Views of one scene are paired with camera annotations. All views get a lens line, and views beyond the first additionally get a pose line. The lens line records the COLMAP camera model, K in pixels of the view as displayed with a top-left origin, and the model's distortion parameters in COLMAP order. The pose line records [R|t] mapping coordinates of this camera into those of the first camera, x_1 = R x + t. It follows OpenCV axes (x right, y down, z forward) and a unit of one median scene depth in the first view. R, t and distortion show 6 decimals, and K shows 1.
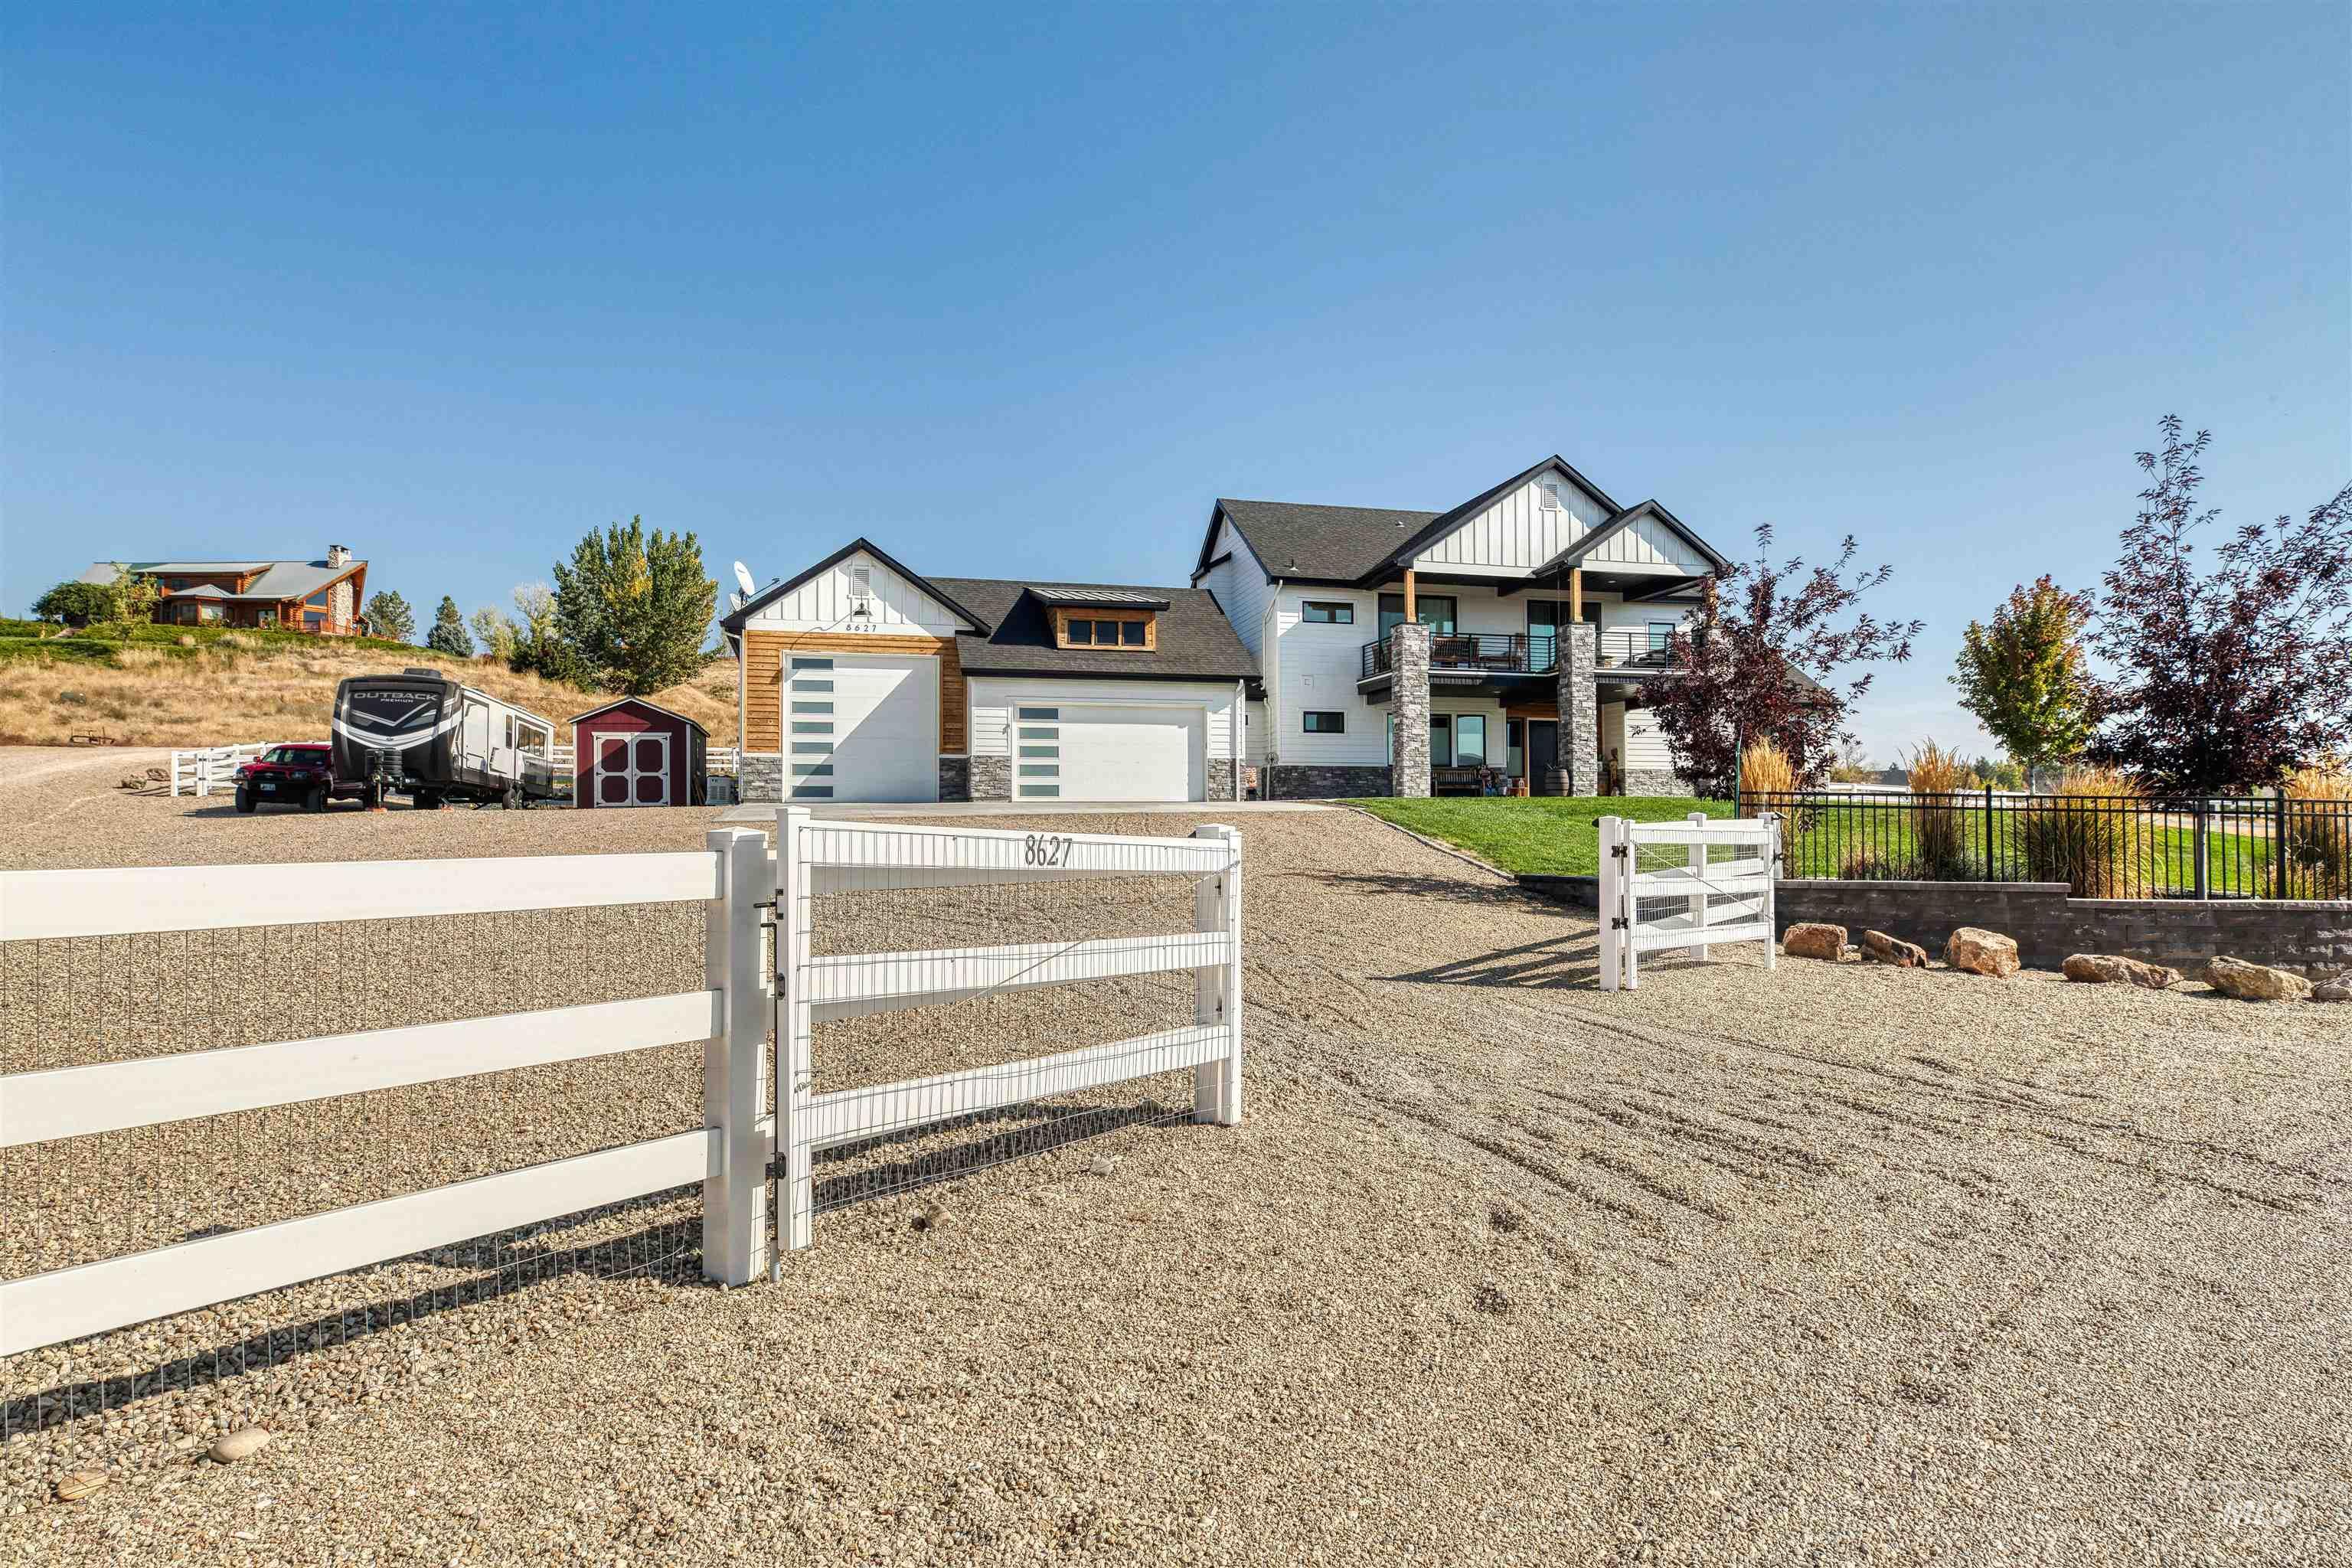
lens RADIAL K [[1254.5, 0, 1209.4], [0, 1254.5, 826.3], [0, 0, 1]] dist [0.003978, 0.001155]
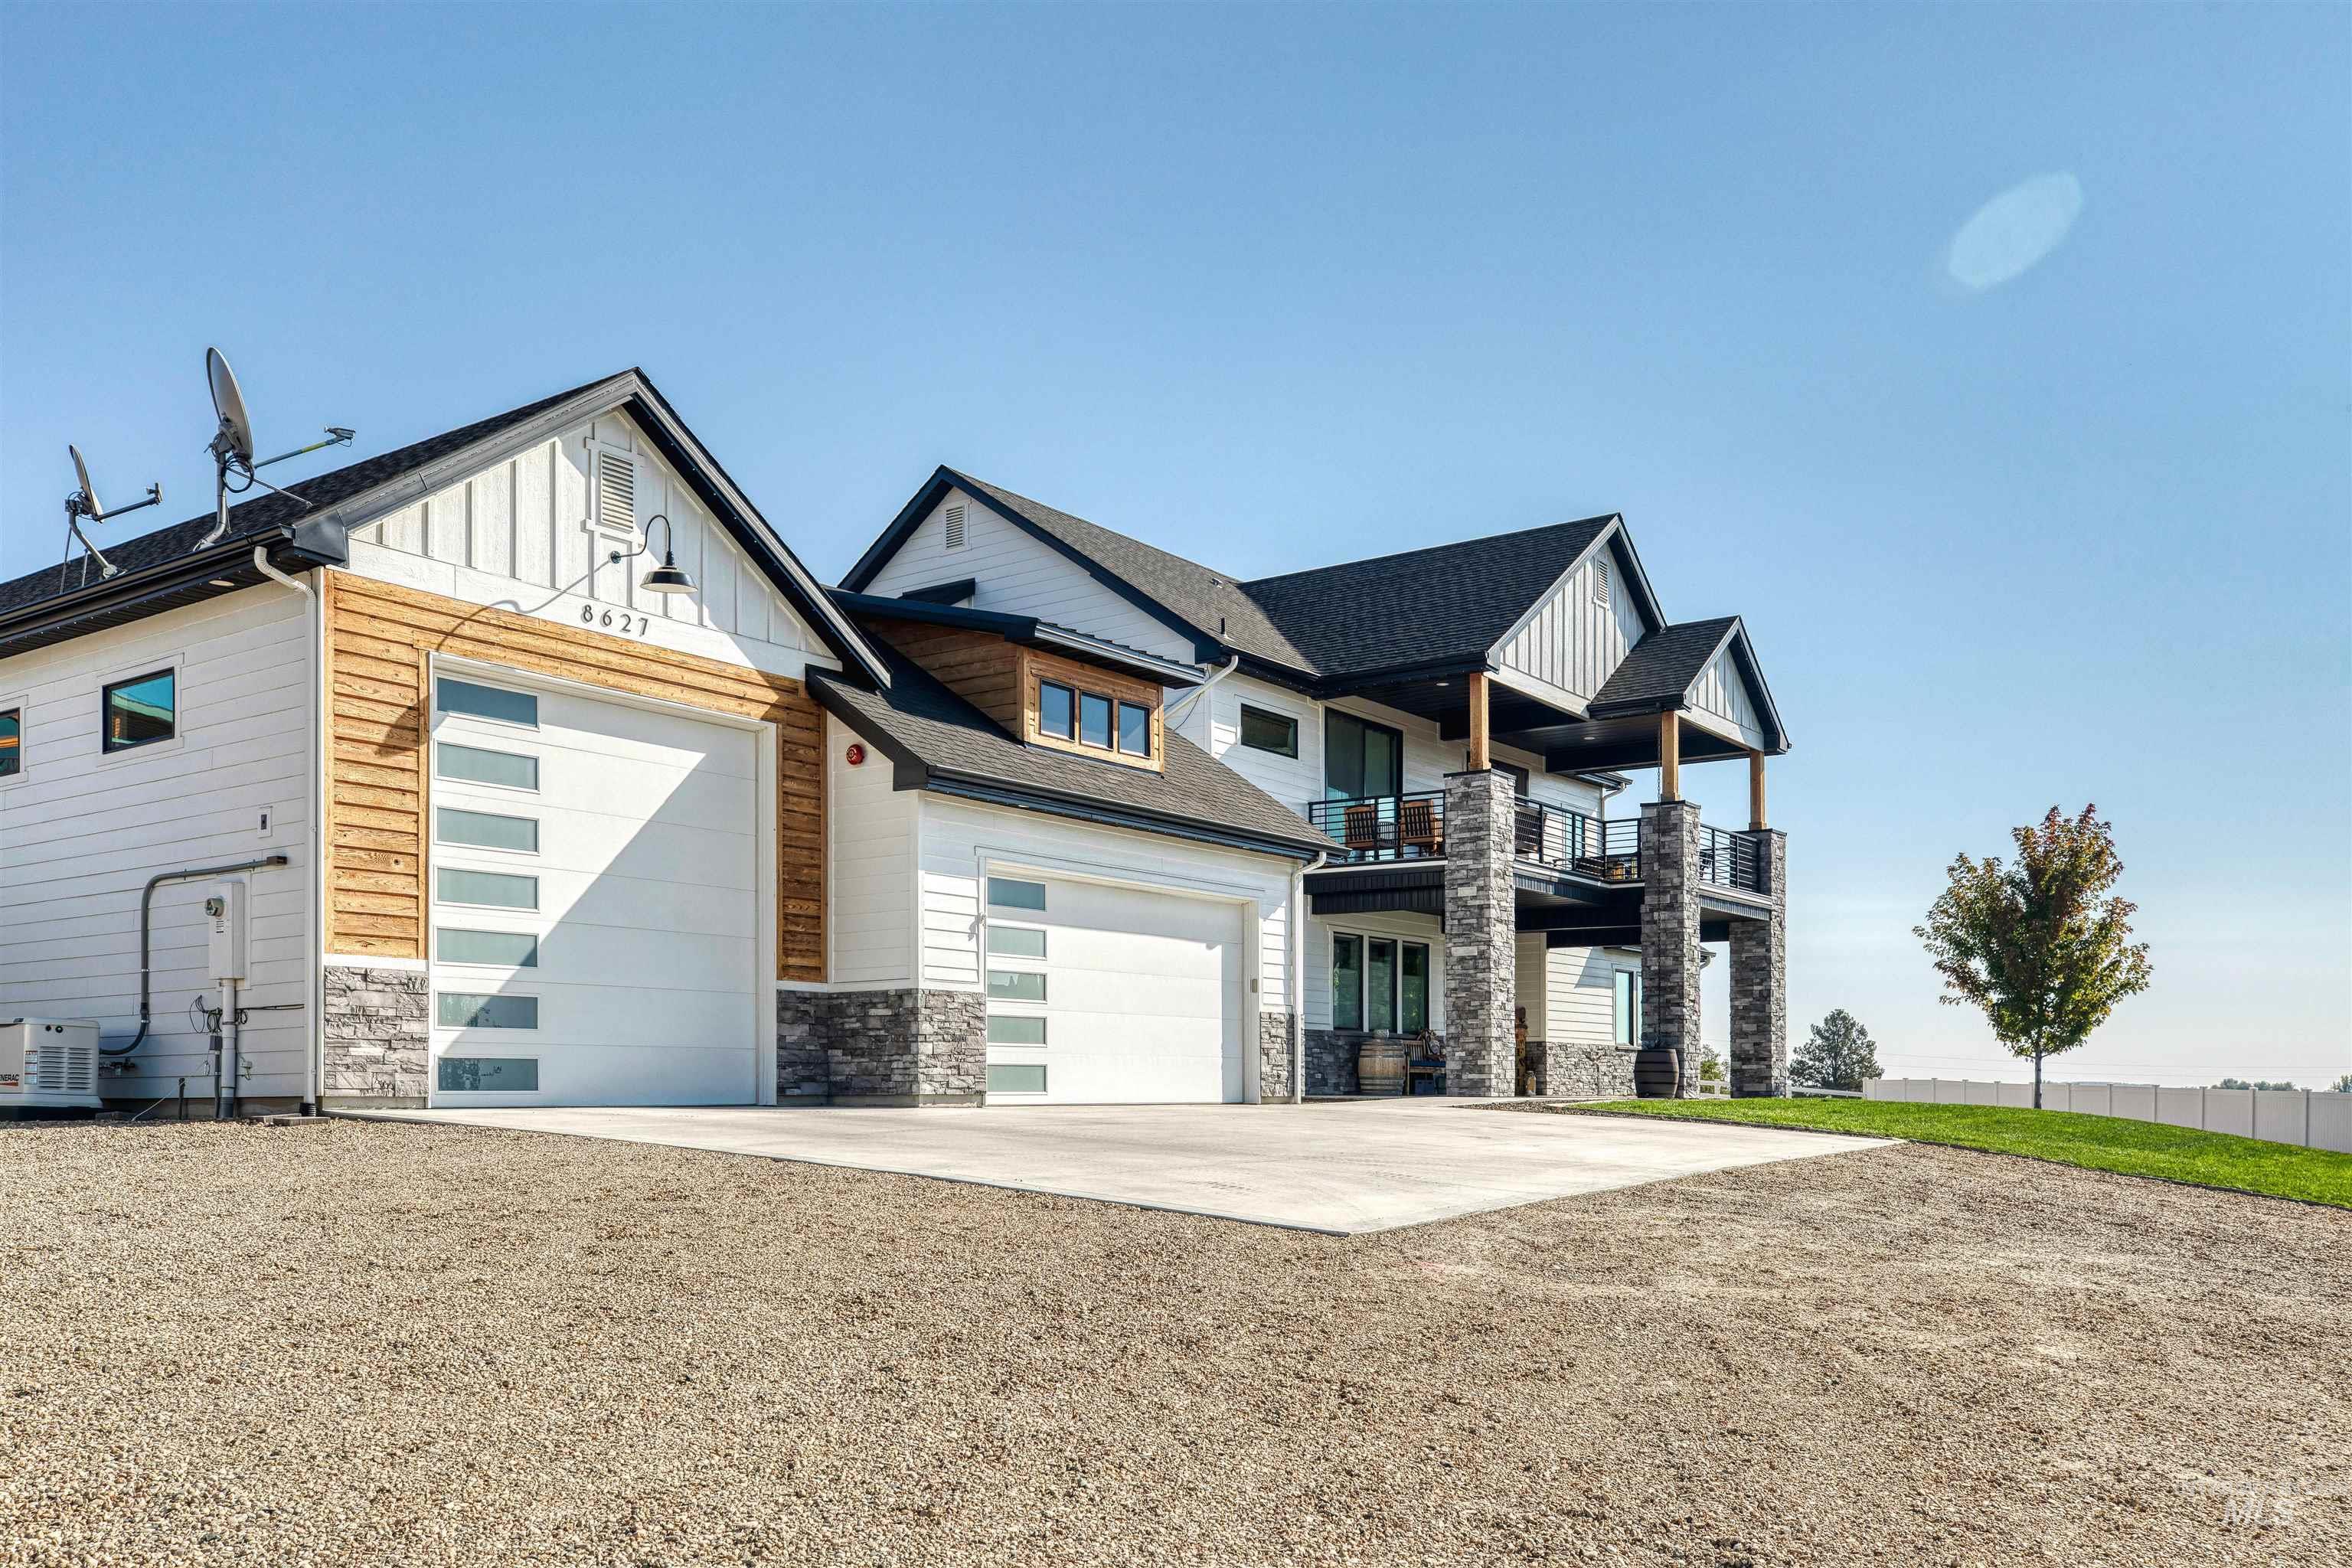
lens RADIAL K [[1898.6, 0, 1149.7], [0, 1898.6, 1090.7], [0, 0, 1]] dist [0.010633, -0.002765]
pose [[0.779555, 0.006776, 0.626297, -0.473113], [-0.010192, 0.999946, 0.001868, -0.024712], [-0.626251, -0.007839, 0.779582, 0.455177]]
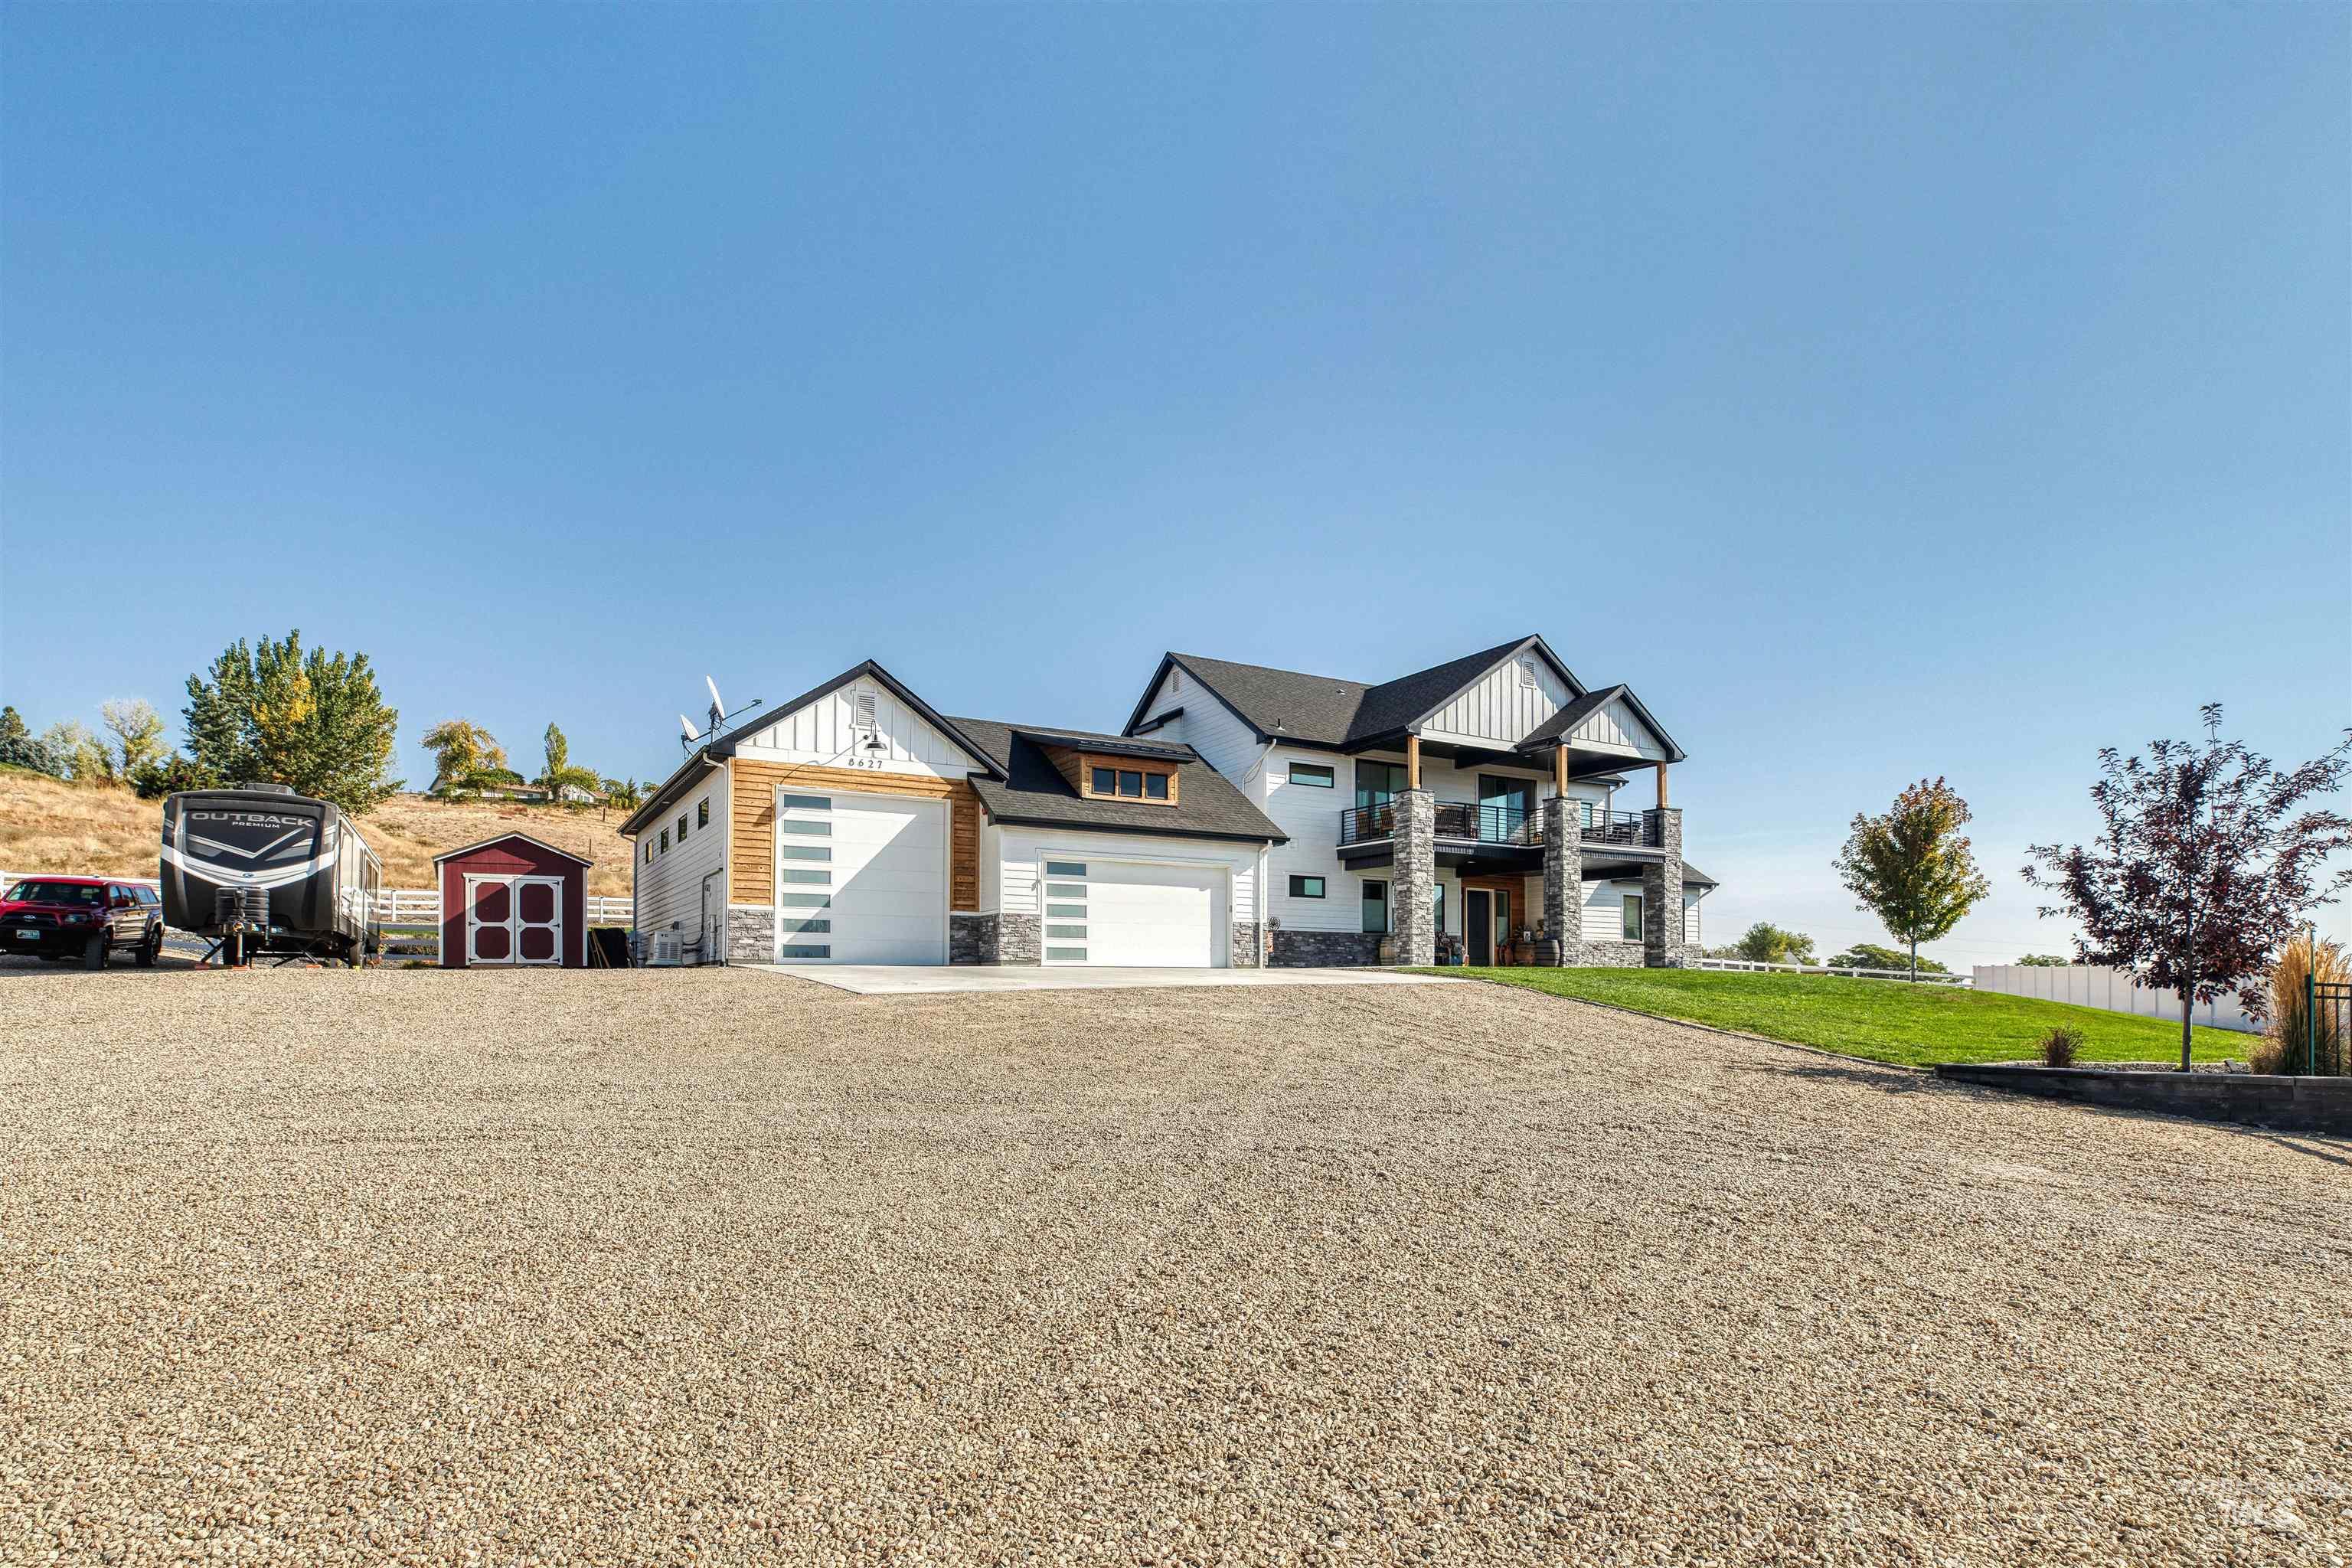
lens RADIAL K [[1171.0, 0, 1181.6], [0, 1171.0, 973.3], [0, 0, 1]] dist [-0.003384, -0.001125]
pose [[0.965441, 0.009871, 0.260433, -0.261832], [-0.008180, 0.999938, -0.007579, -0.008407], [-0.260492, 0.005187, 0.965462, 0.155986]]
